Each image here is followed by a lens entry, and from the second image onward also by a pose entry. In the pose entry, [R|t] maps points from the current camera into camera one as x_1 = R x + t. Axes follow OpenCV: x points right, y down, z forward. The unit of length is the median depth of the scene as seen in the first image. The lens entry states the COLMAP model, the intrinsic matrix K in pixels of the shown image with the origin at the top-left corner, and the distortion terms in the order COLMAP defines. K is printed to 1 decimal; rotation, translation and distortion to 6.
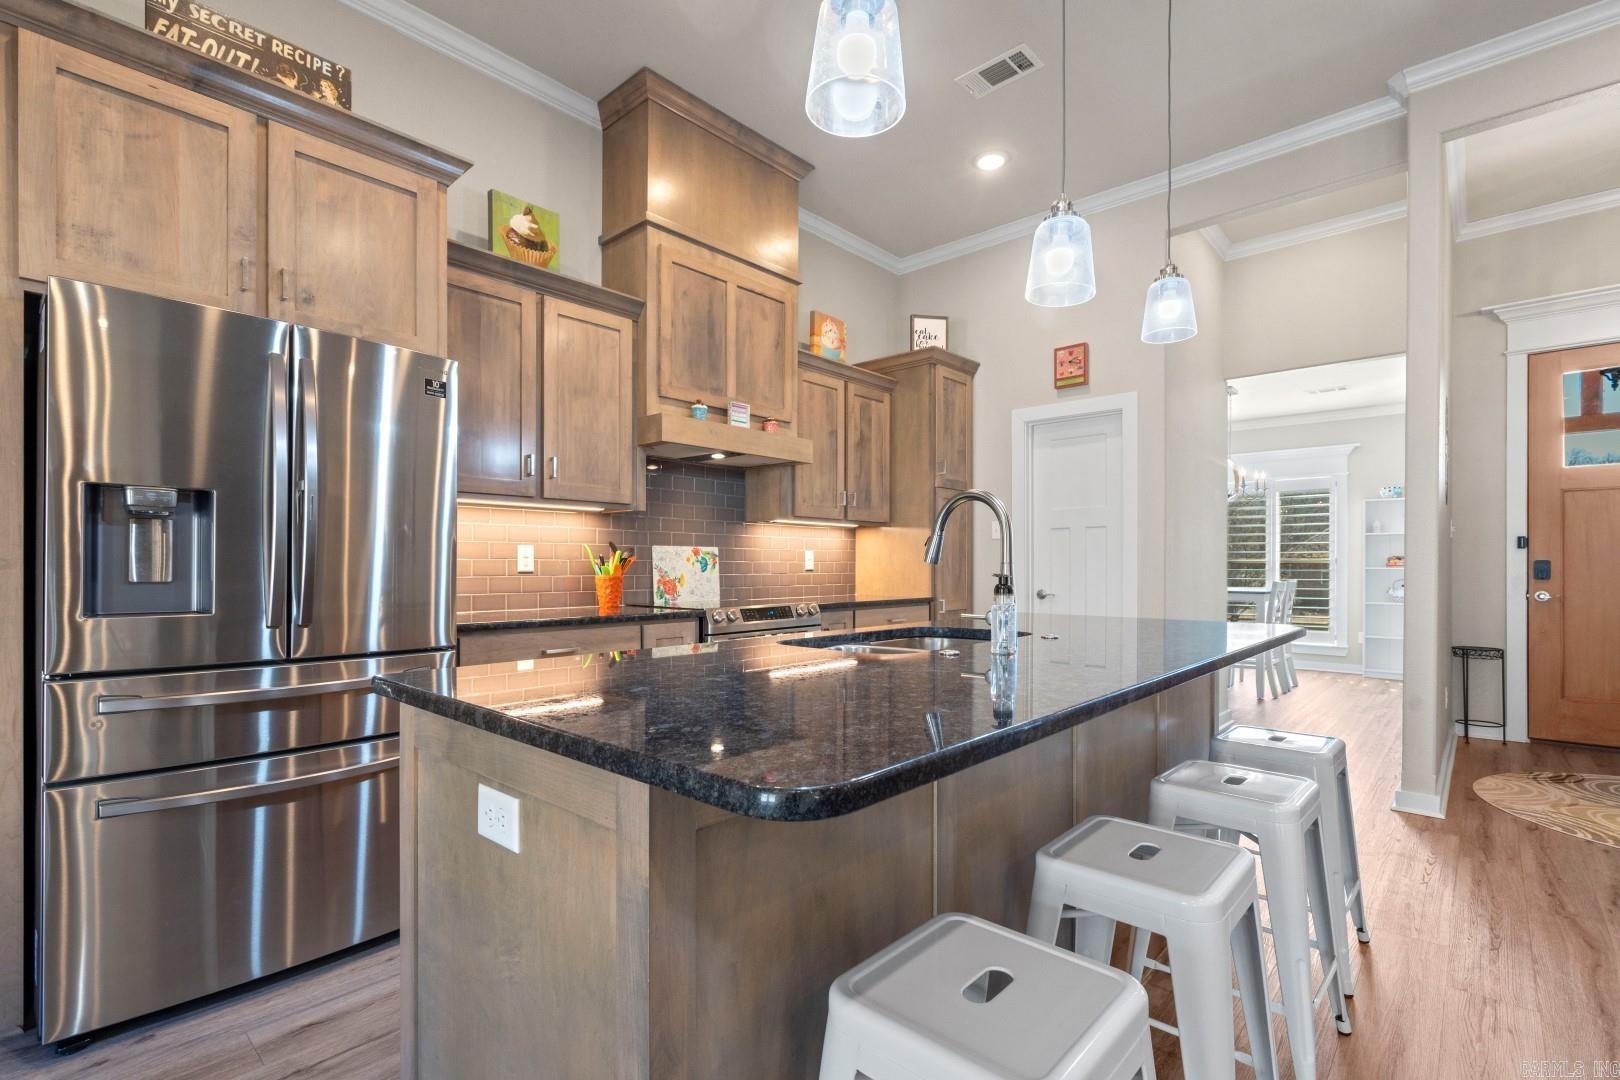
lens RADIAL K [[749.3, 0, 812.9], [0, 749.3, 559.4], [0, 0, 1]] dist [0.002737, 0.000030]
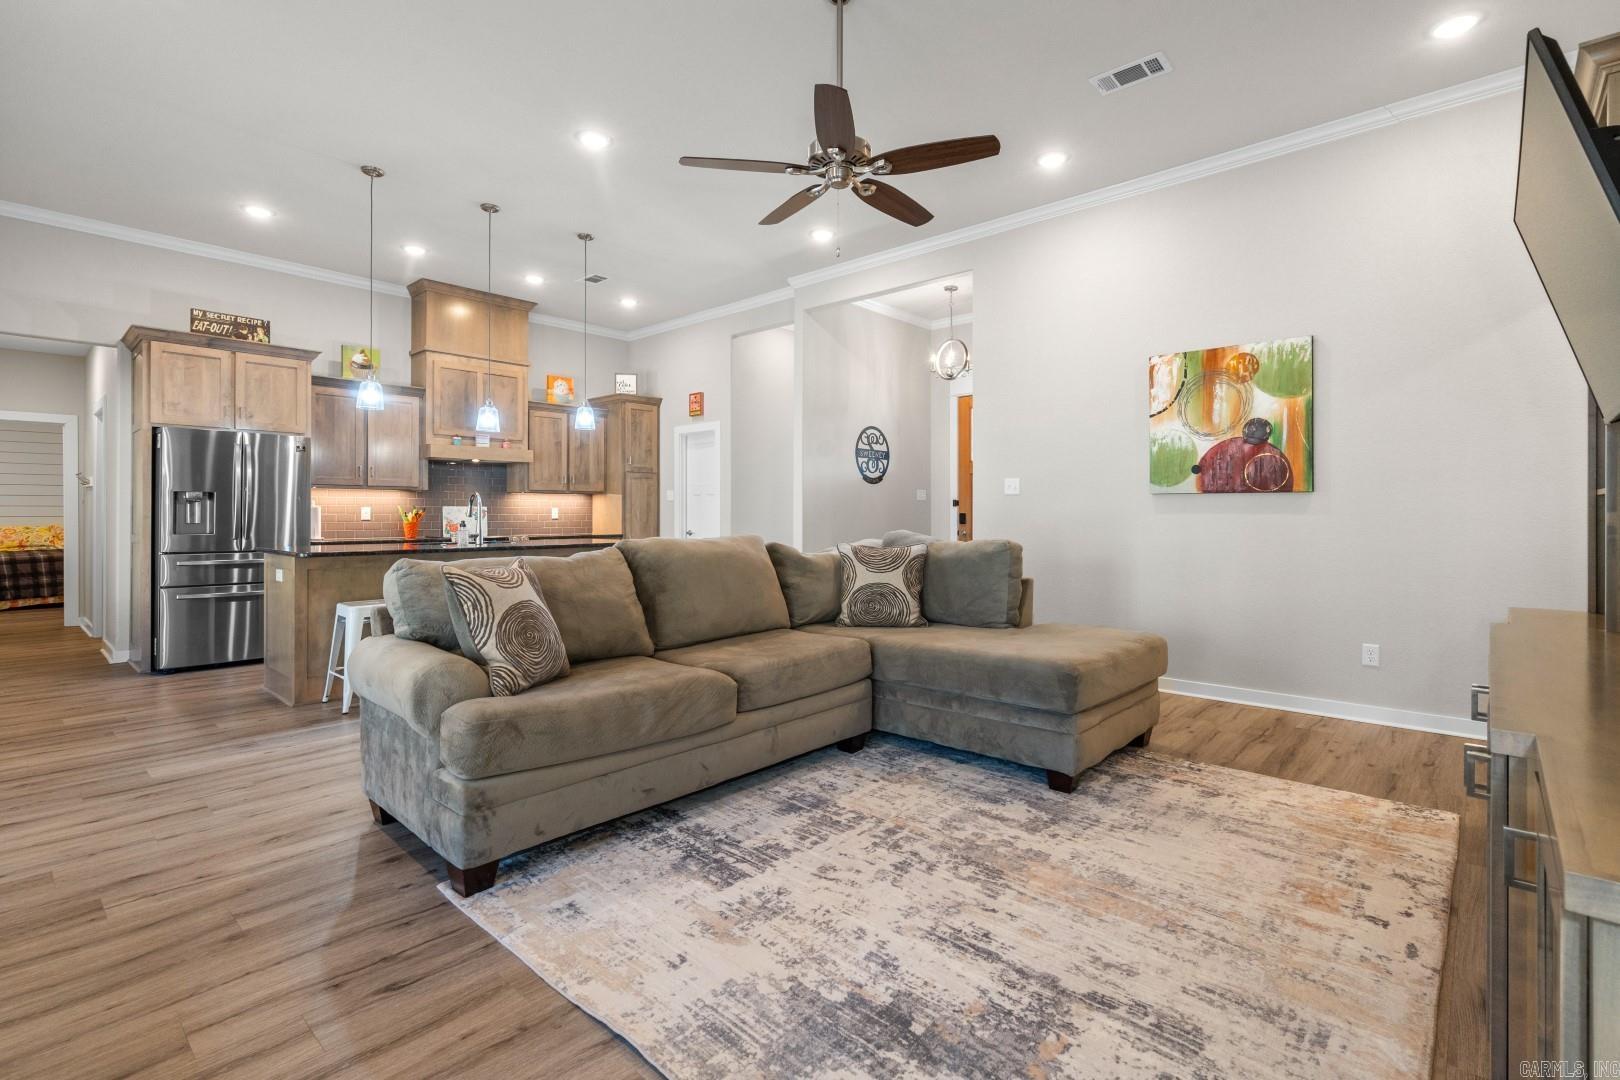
lens RADIAL K [[744.2, 0, 815.2], [0, 744.2, 508.7], [0, 0, 1]] dist [-0.000755, 0.000751]
pose [[0.999997, -0.002242, 0.000327, 0.812476], [0.002242, 0.999997, -0.000258, -0.010582], [-0.000326, 0.000259, 1.000000, -1.002861]]
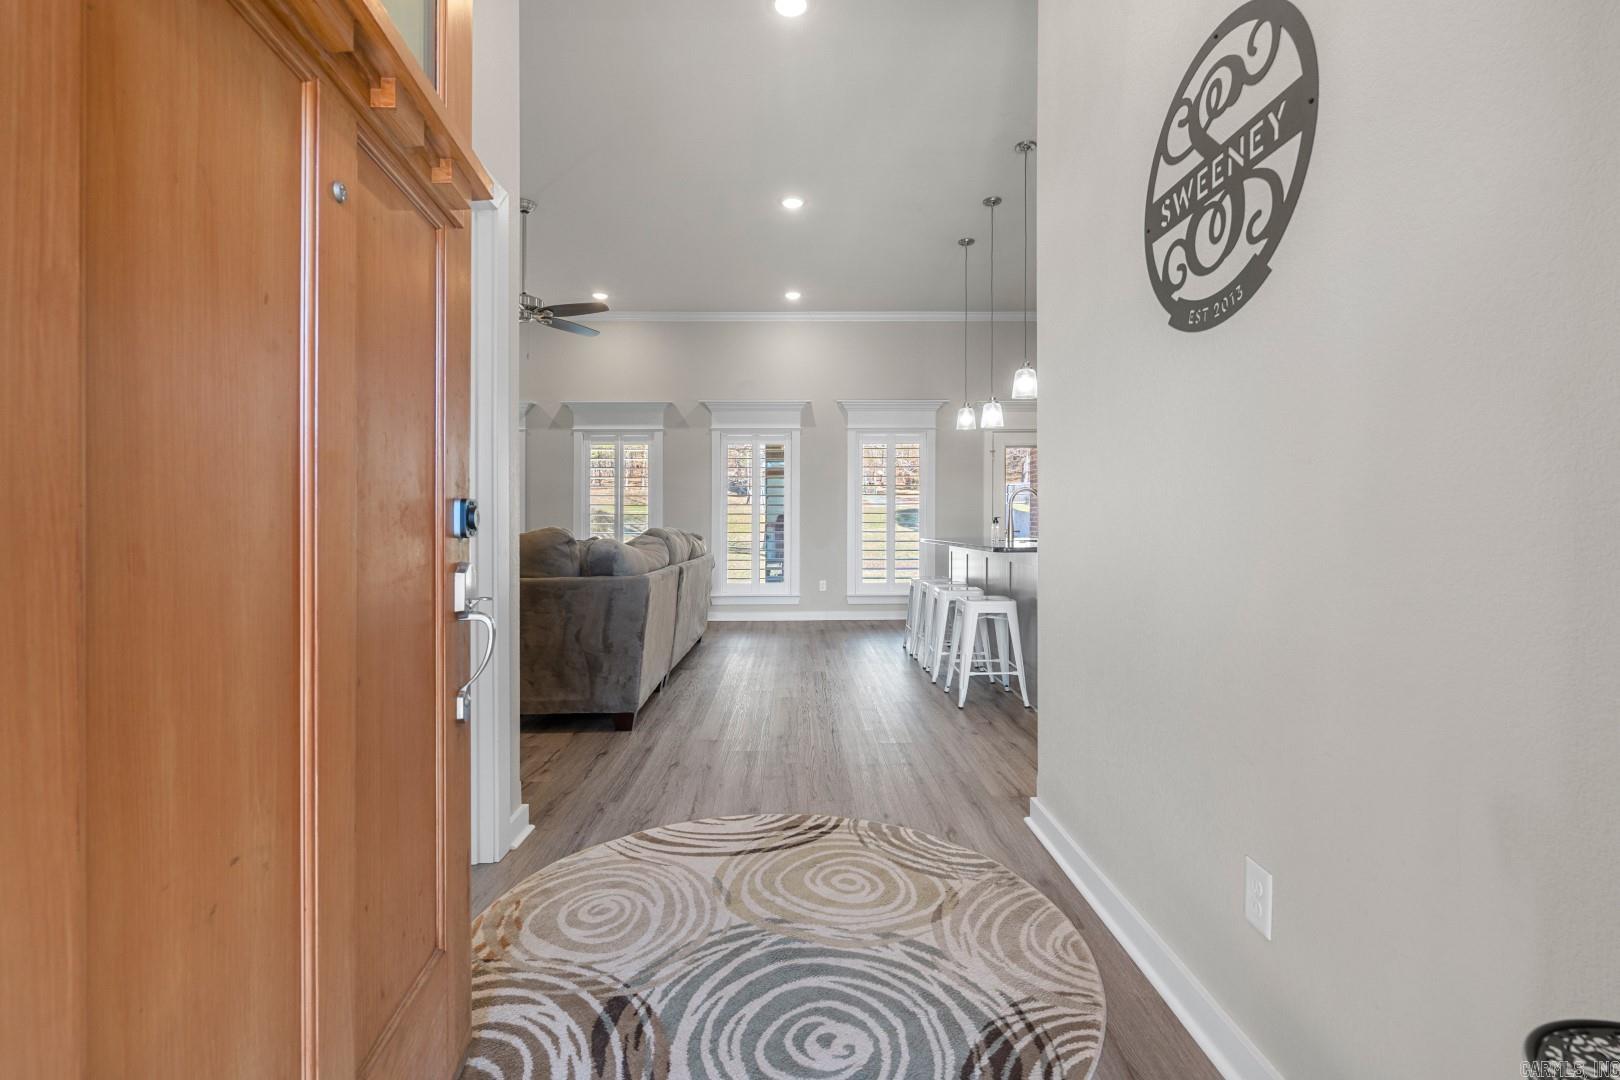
lens RADIAL K [[750.8, 0, 814.5], [0, 750.8, 520.7], [0, 0, 1]] dist [0.001481, -0.000038]
pose [[-0.730866, 0.001156, -0.682520, 1.437801], [0.008264, 0.999940, -0.007156, 0.025571], [0.682471, -0.010871, -0.730832, 1.350388]]
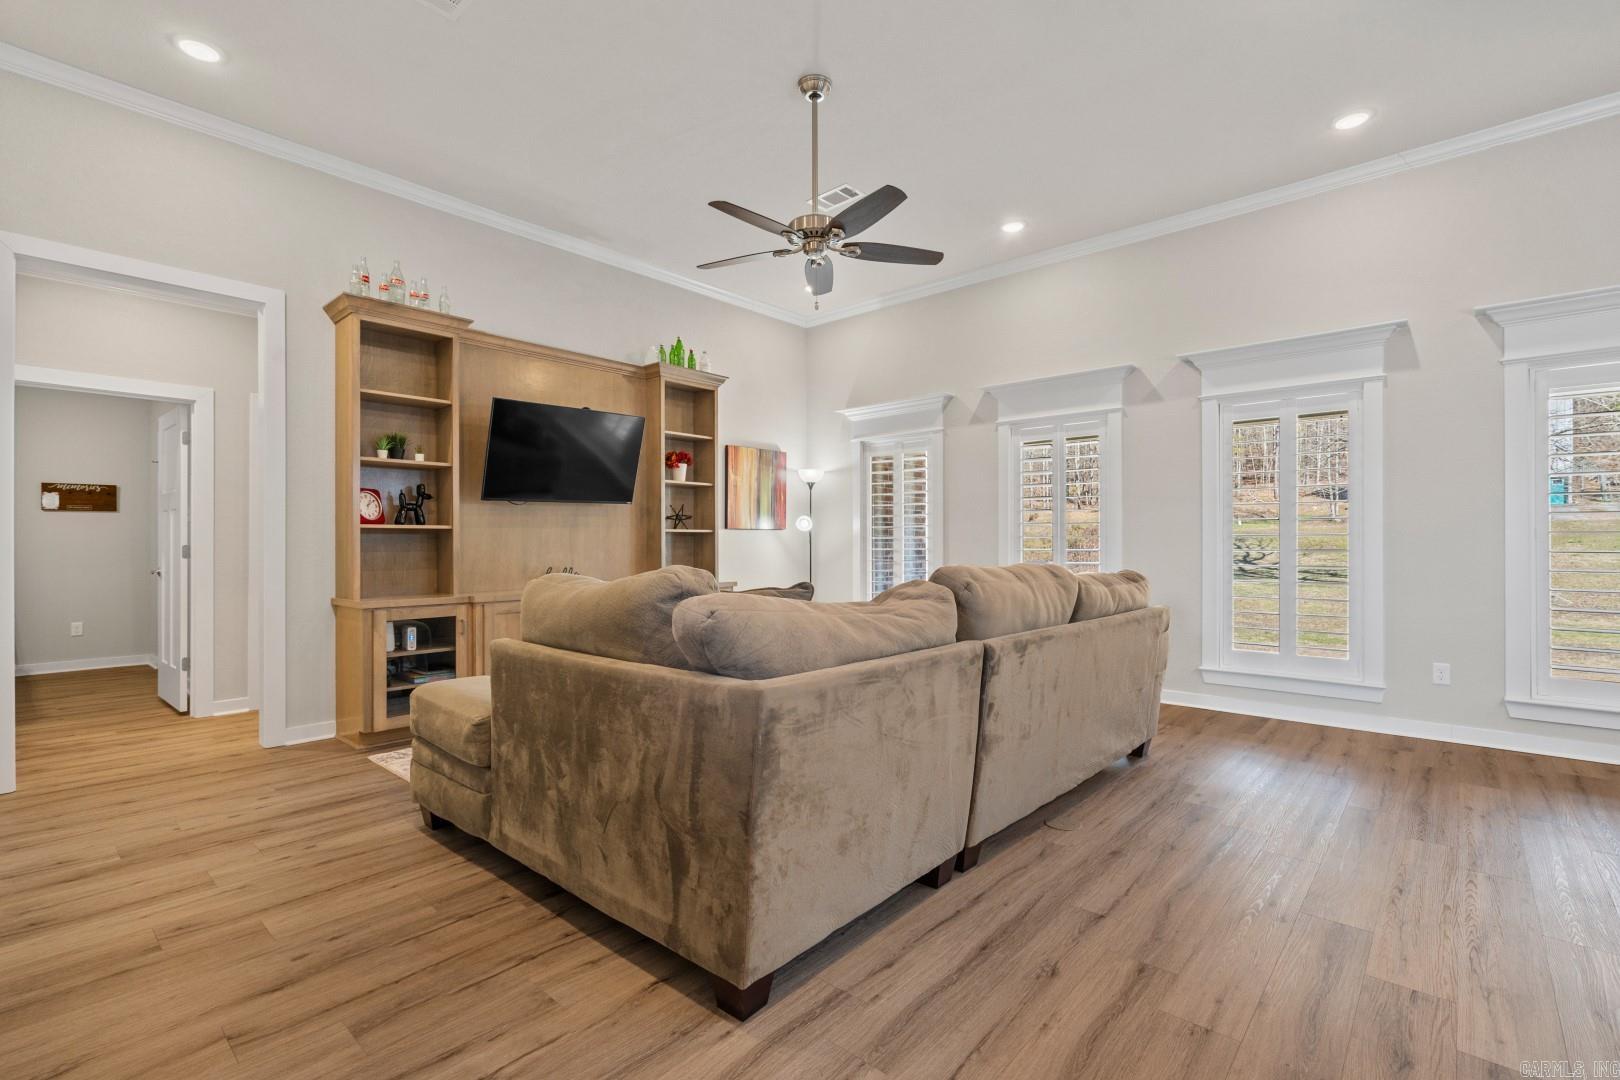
lens RADIAL K [[736.7, 0, 812.0], [0, 736.7, 544.1], [0, 0, 1]] dist [0.003186, -0.000162]
pose [[-0.999997, -0.002511, -0.000814, 0.837415], [-0.002506, 0.999983, -0.005206, 0.009186], [0.000827, -0.005204, -0.999986, 0.849217]]
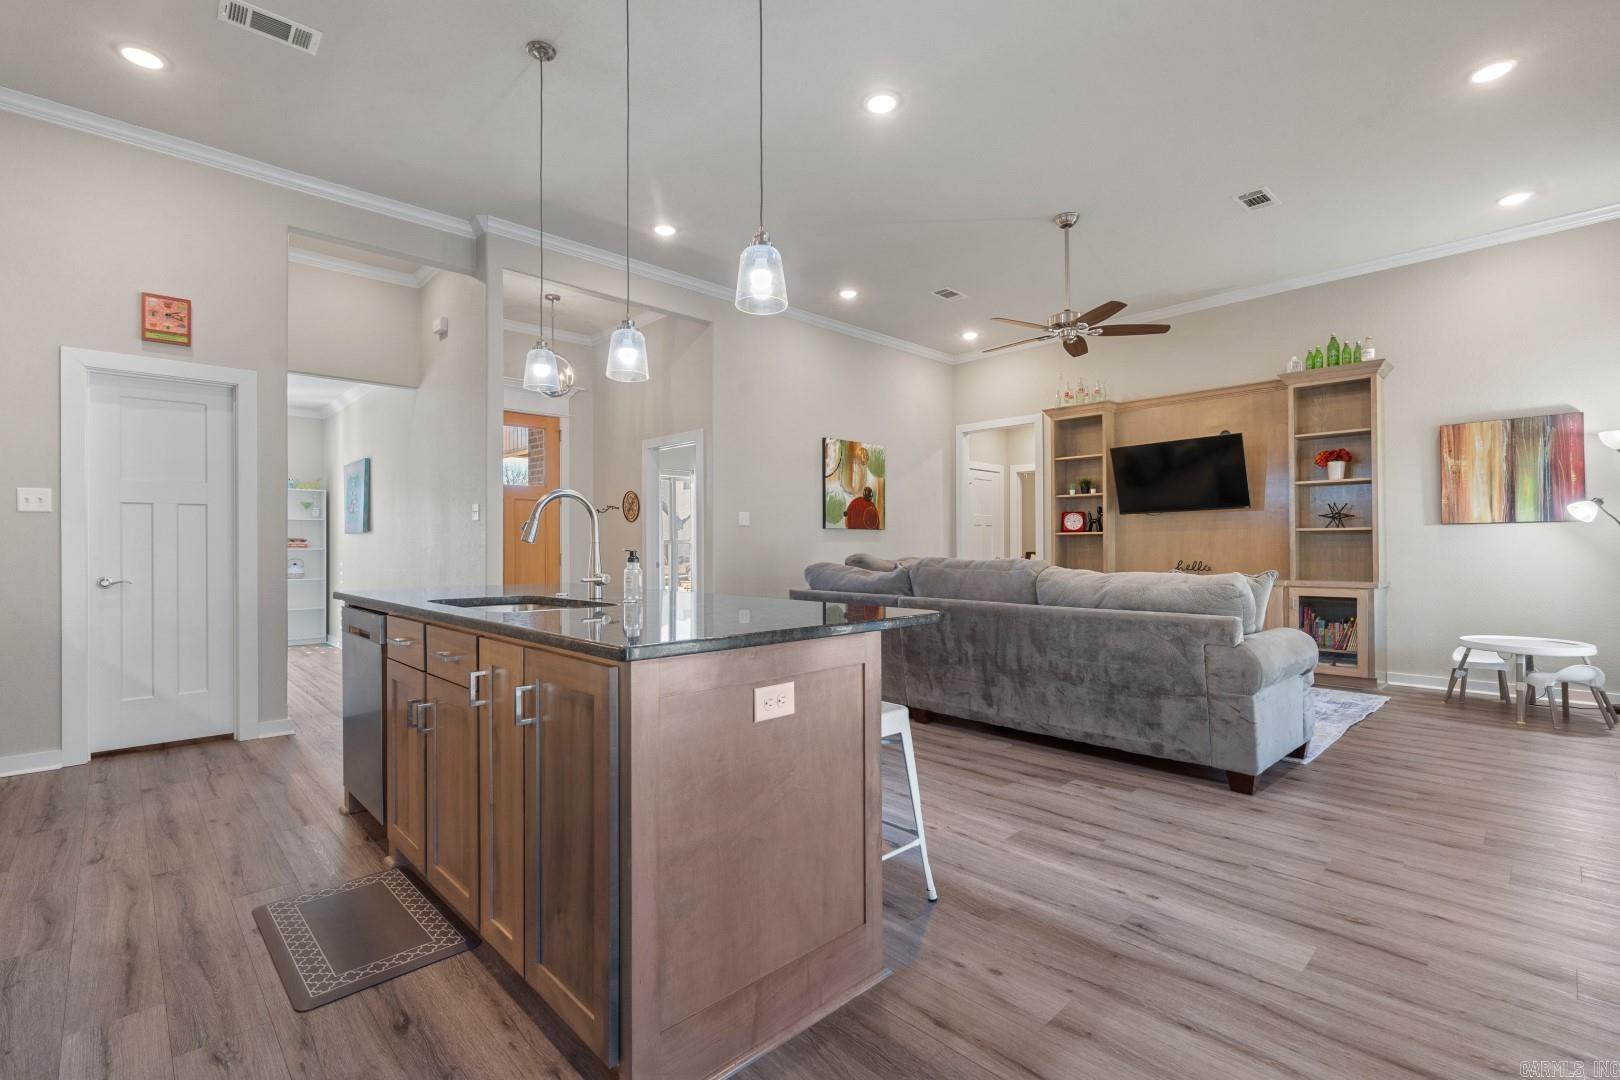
lens RADIAL K [[736.7, 0, 812.0], [0, 736.7, 544.1], [0, 0, 1]] dist [0.003186, -0.000162]
pose [[0.076958, -0.001480, 0.997033, -0.600398], [-0.001513, 0.999998, 0.001601, 0.003846], [-0.997033, -0.001632, 0.076955, 0.230969]]
